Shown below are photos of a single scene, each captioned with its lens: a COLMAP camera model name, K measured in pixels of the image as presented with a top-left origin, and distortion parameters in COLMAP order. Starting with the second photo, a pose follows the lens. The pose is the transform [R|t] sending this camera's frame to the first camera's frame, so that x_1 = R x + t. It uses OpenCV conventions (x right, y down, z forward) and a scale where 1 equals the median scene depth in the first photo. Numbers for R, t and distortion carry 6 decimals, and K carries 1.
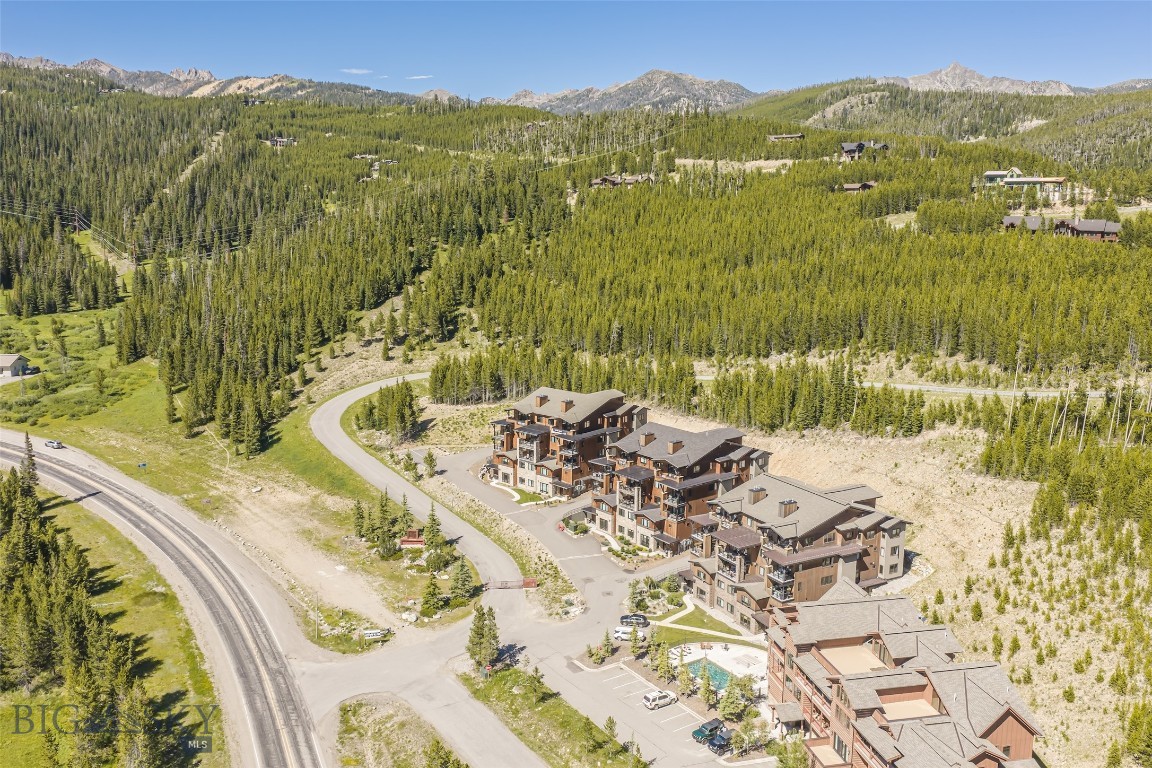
lens RADIAL K [[960.7, 0, 575.6], [0, 960.7, 379.4], [0, 0, 1]] dist [-0.001584, -0.011733]
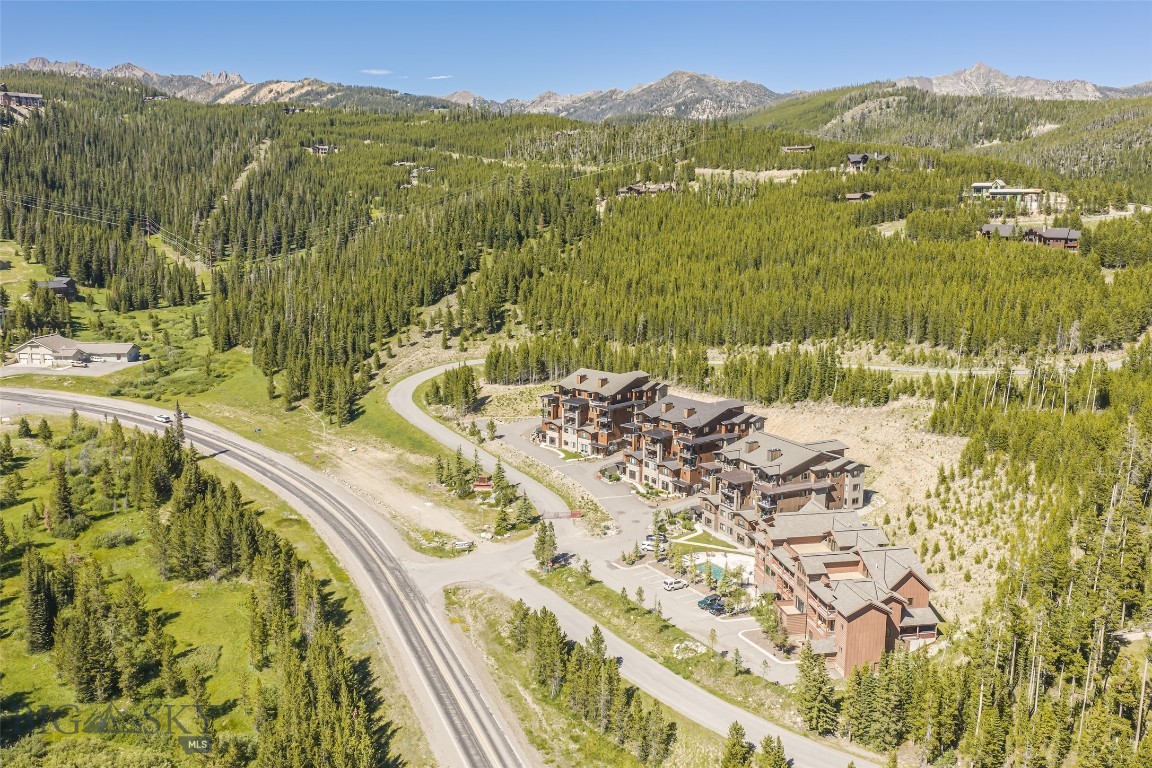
lens RADIAL K [[960.7, 0, 574.9], [0, 960.7, 382.8], [0, 0, 1]] dist [-0.001584, -0.011733]
pose [[0.999712, 0.002972, -0.023793, -0.011667], [-0.002886, 0.999989, 0.003646, 0.018160], [0.023804, -0.003576, 0.999710, -0.181403]]
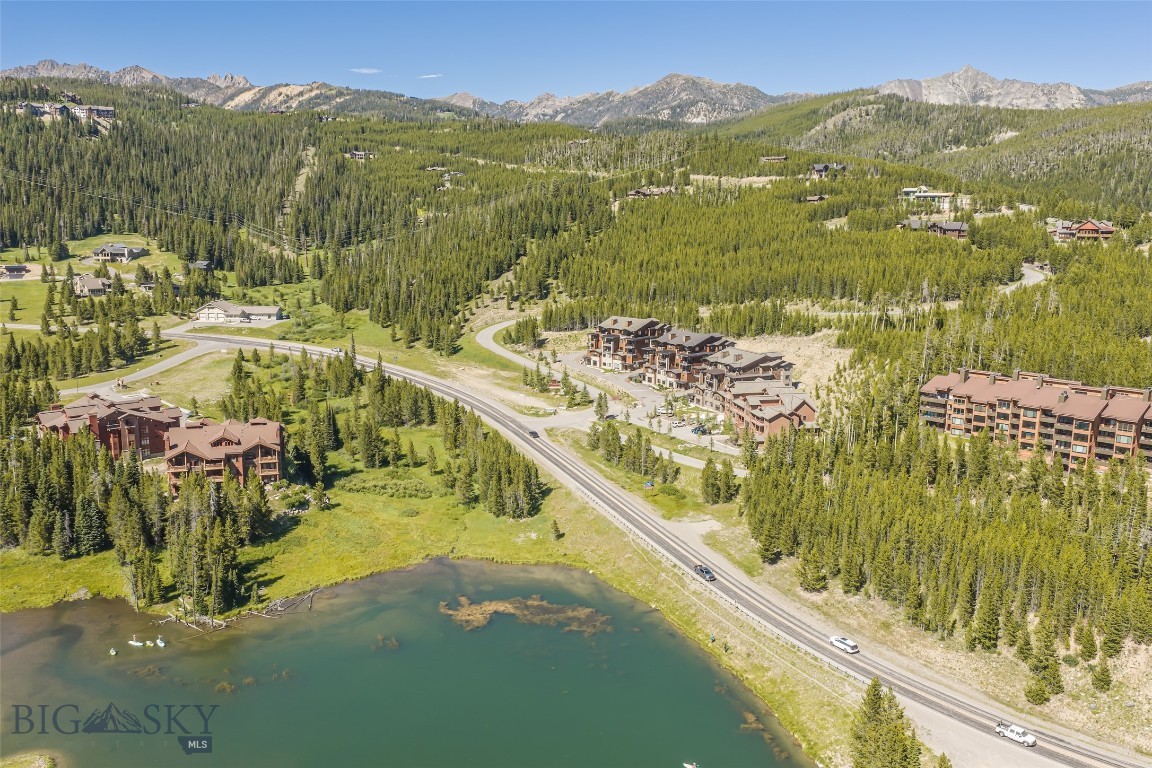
lens RADIAL K [[960.7, 0, 576.3], [0, 960.7, 390.8], [0, 0, 1]] dist [-0.001584, -0.011733]
pose [[0.999851, 0.002174, -0.017109, -0.060232], [-0.001966, 0.999924, 0.012192, 0.104123], [0.017134, -0.012157, 0.999779, -0.664972]]
